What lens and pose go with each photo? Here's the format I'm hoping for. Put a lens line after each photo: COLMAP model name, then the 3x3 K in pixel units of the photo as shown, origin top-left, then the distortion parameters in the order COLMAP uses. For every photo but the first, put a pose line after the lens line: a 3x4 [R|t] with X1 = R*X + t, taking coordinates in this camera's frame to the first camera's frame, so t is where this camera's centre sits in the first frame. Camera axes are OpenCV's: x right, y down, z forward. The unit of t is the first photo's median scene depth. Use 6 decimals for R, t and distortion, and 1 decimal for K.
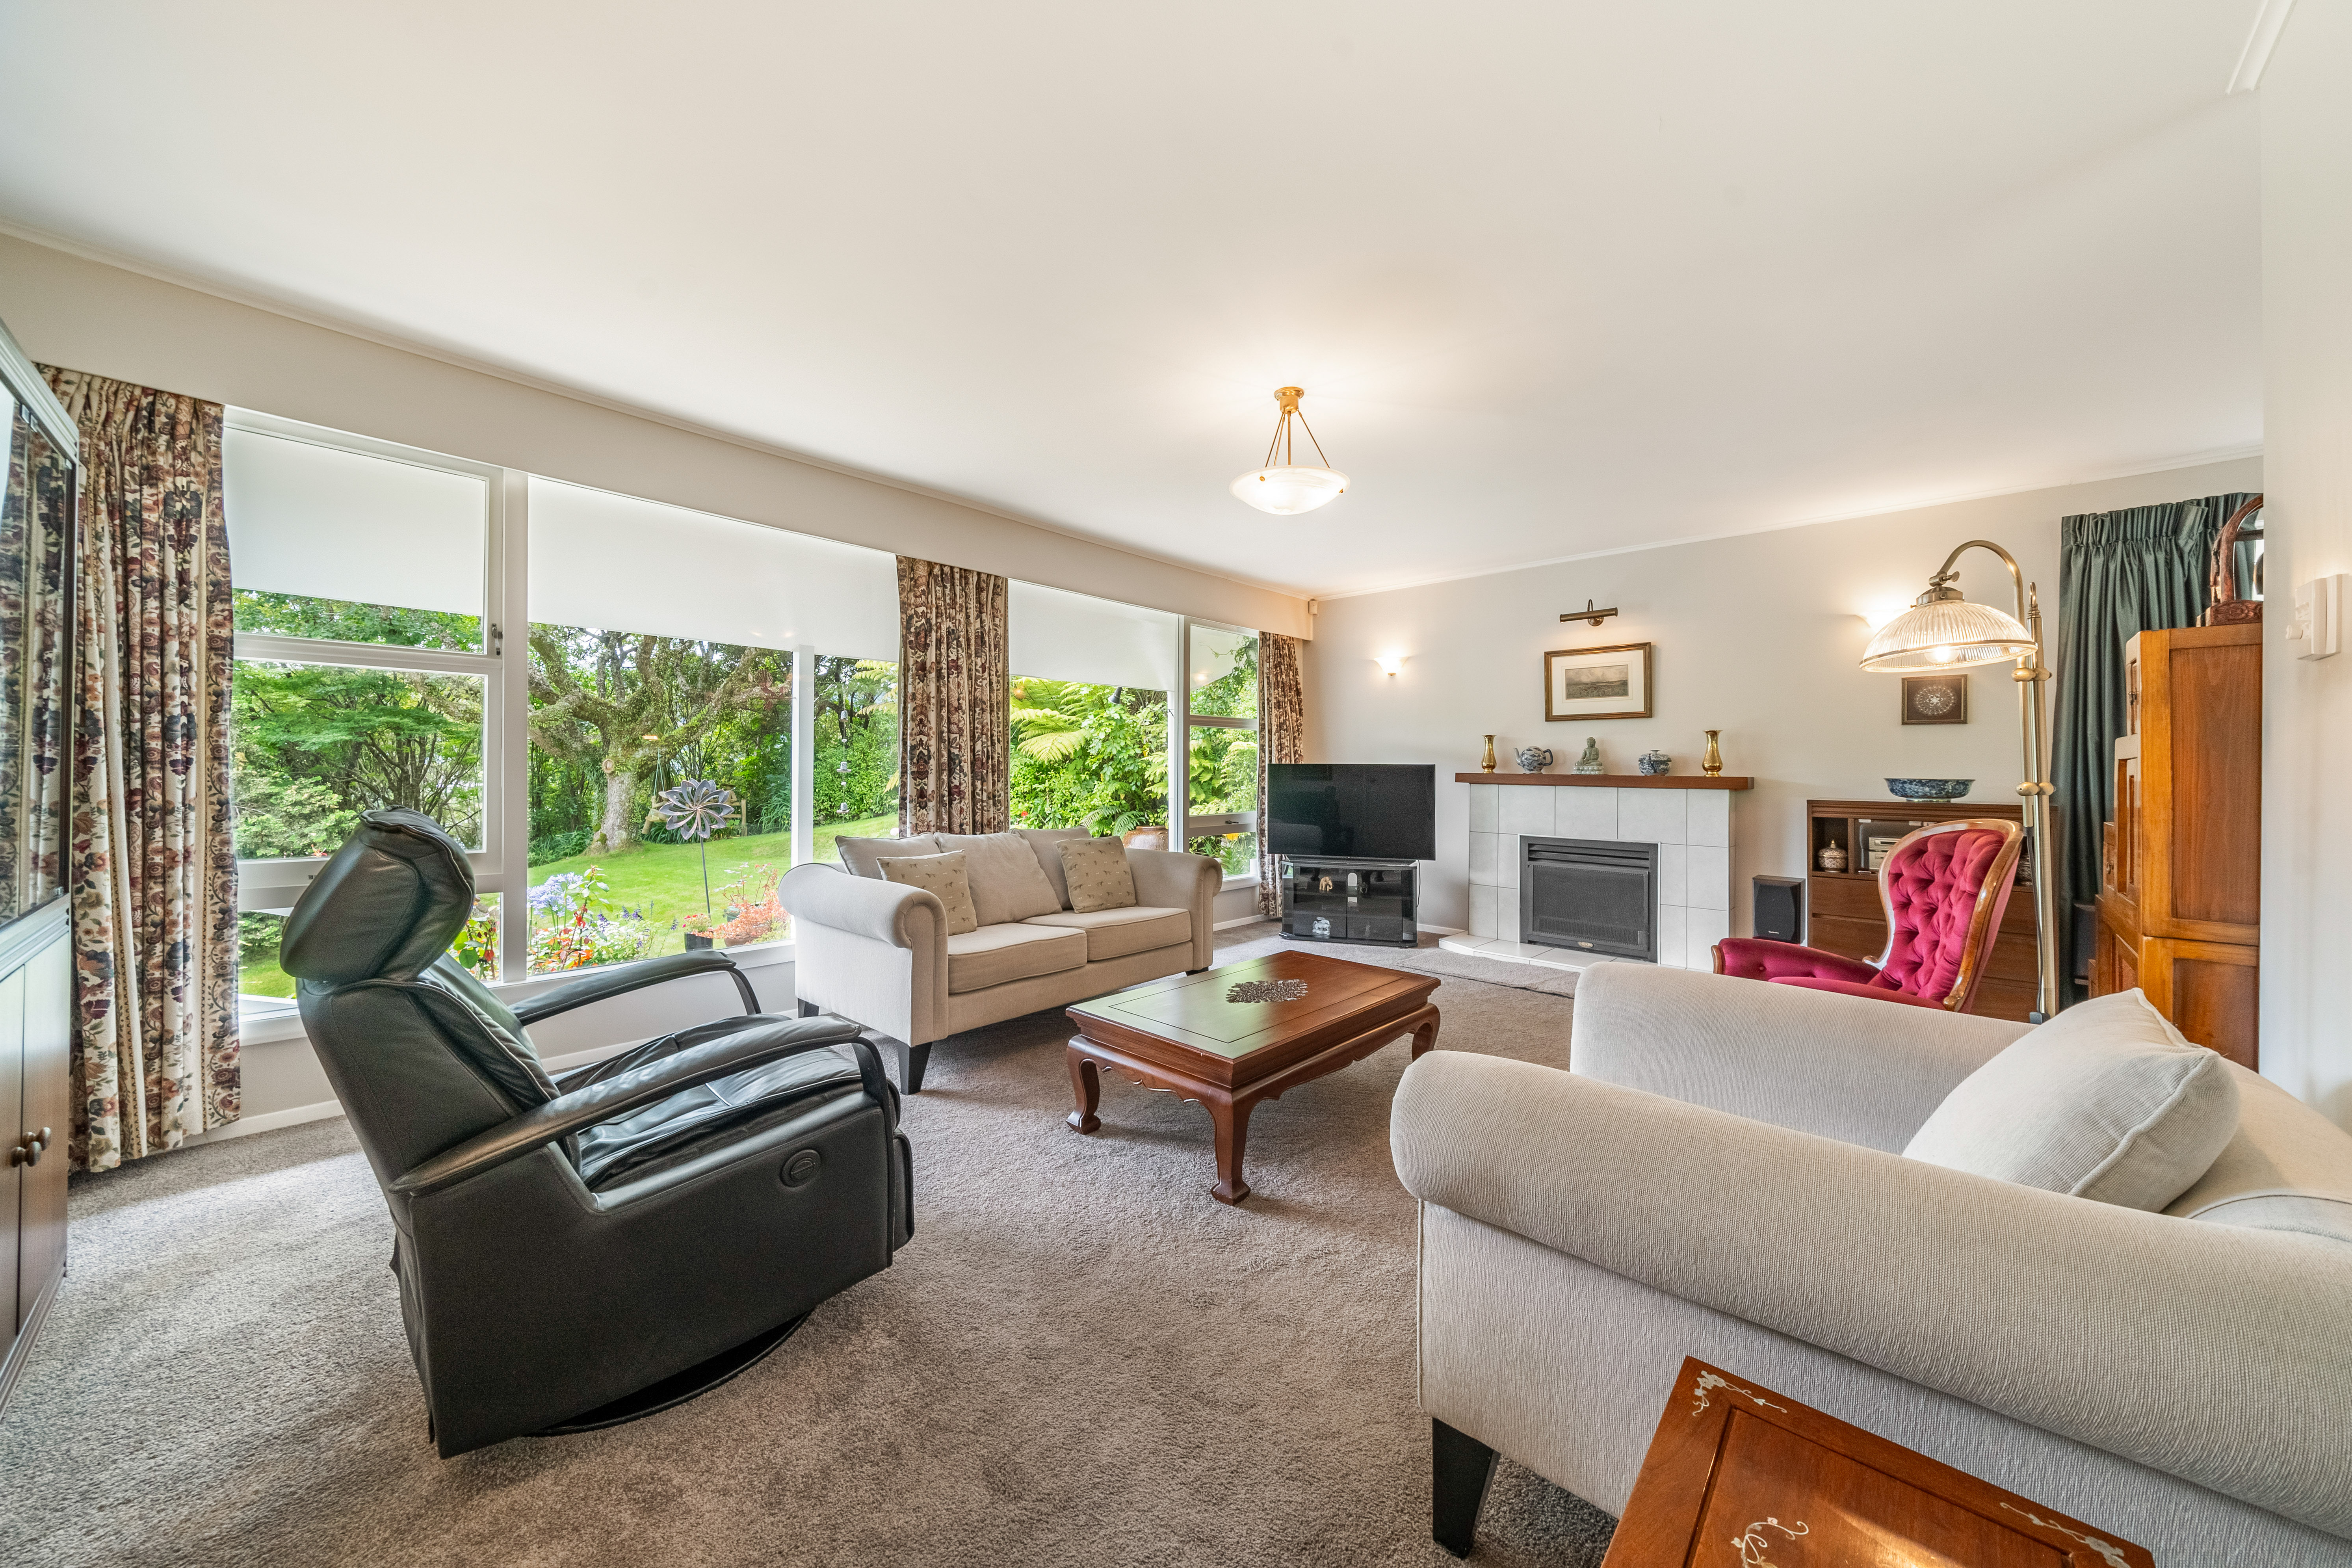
lens RADIAL K [[826.1, 0, 1164.0], [0, 826.1, 770.4], [0, 0, 1]] dist [-0.001845, -0.000273]
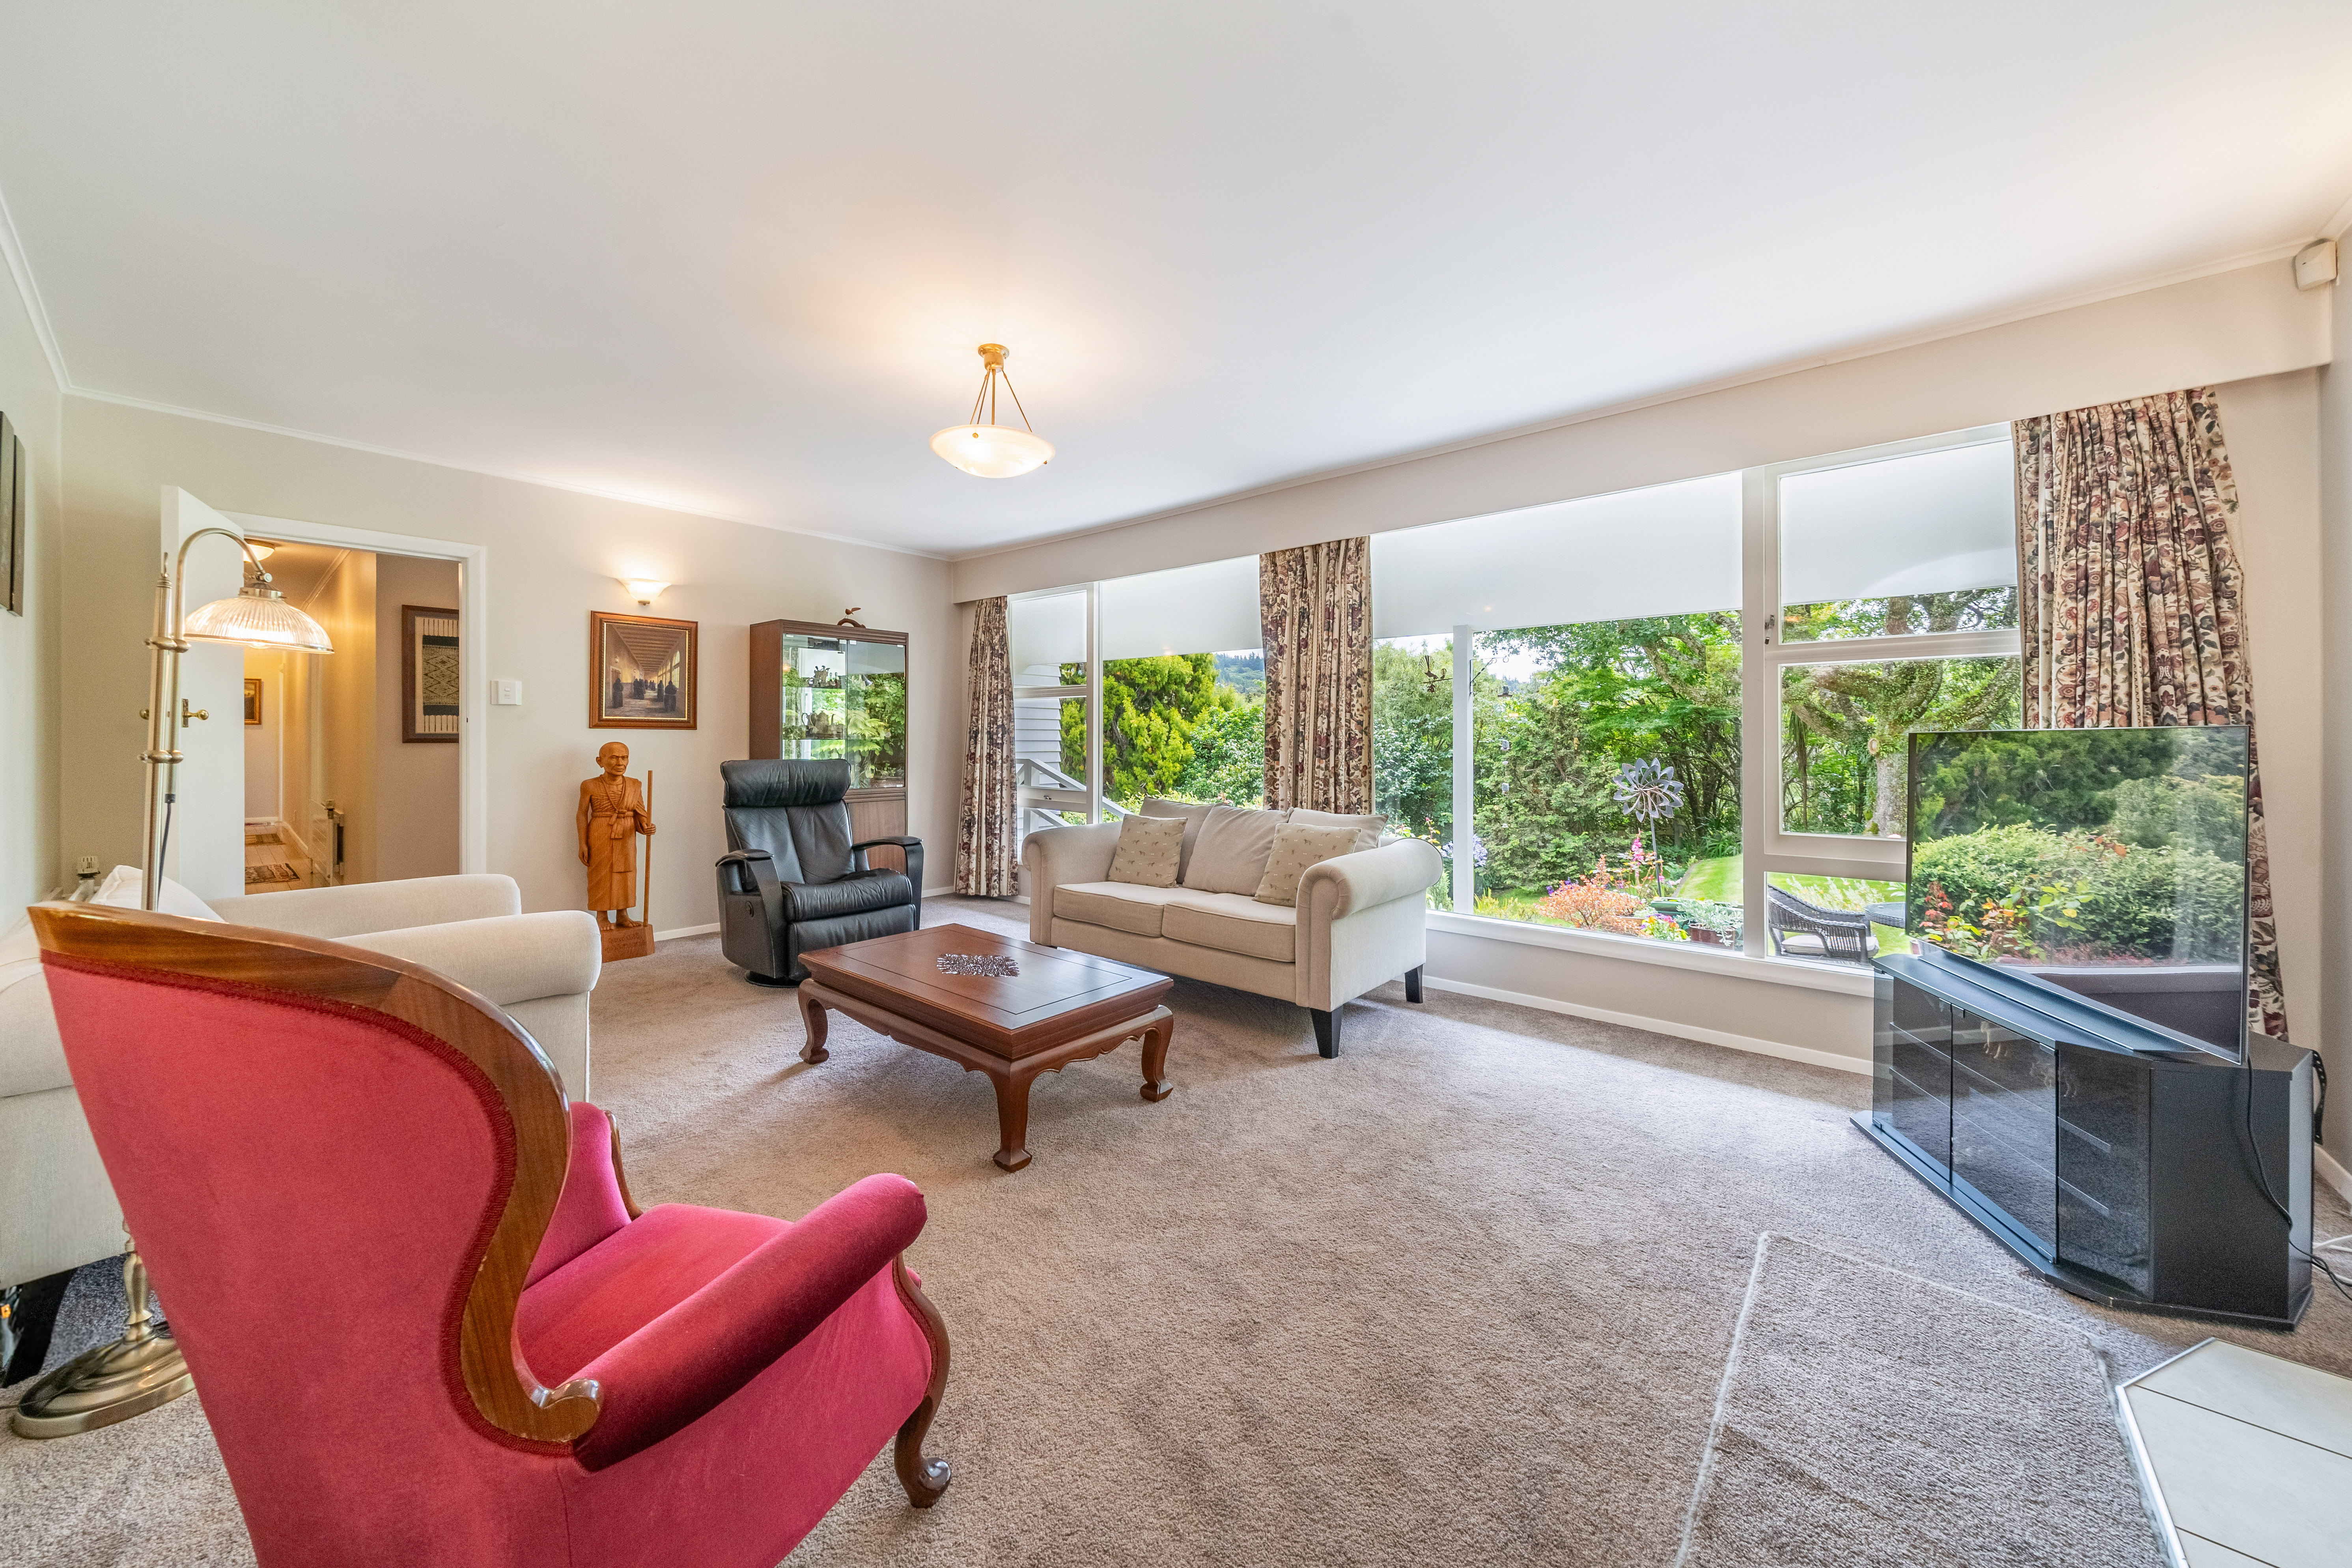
lens RADIAL K [[826.1, 0, 1164.0], [0, 826.1, 770.4], [0, 0, 1]] dist [-0.001845, -0.000273]
pose [[0.050493, 0.025255, -0.998405, 0.745418], [-0.002821, 0.999680, 0.025145, 0.002895], [0.998720, 0.001547, 0.050548, 0.770655]]
